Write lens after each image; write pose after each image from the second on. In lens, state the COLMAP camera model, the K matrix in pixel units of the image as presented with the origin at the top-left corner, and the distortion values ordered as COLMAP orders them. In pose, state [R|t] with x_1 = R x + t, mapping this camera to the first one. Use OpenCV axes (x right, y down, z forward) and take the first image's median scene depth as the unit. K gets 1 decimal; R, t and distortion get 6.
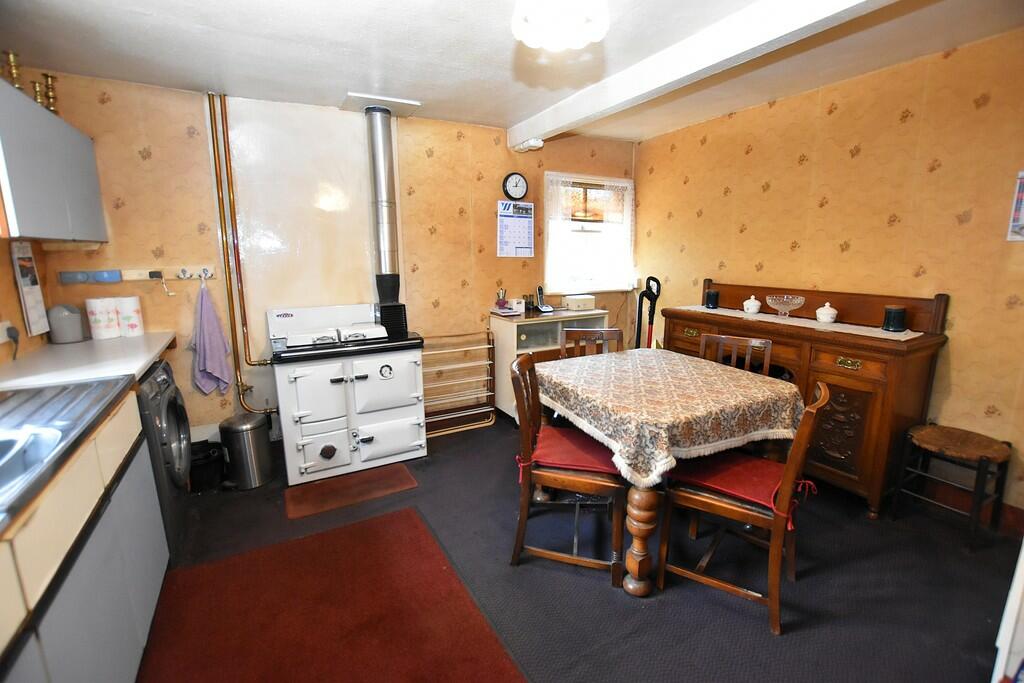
lens RADIAL K [[469.3, 0, 497.4], [0, 469.3, 335.2], [0, 0, 1]] dist [-0.019852, -0.000374]
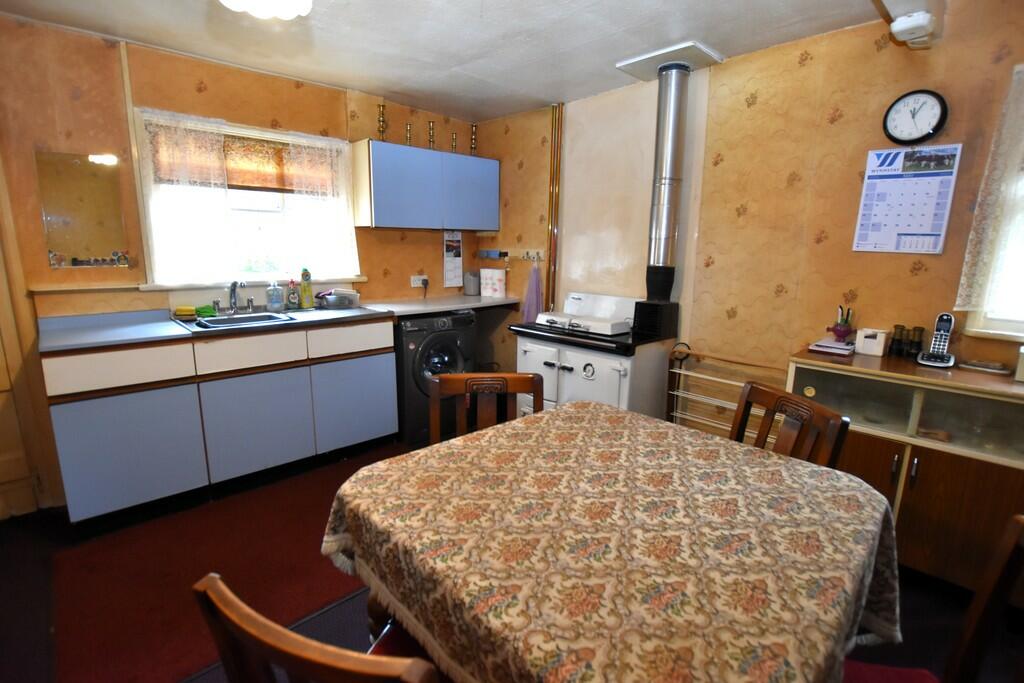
lens RADIAL K [[469.3, 0, 497.4], [0, 469.3, 335.2], [0, 0, 1]] dist [-0.019852, -0.000374]
pose [[0.269851, 0.191850, -0.943596, 0.474350], [-0.182357, 0.972399, 0.145555, -0.075678], [0.945477, 0.132793, 0.297388, 0.469258]]
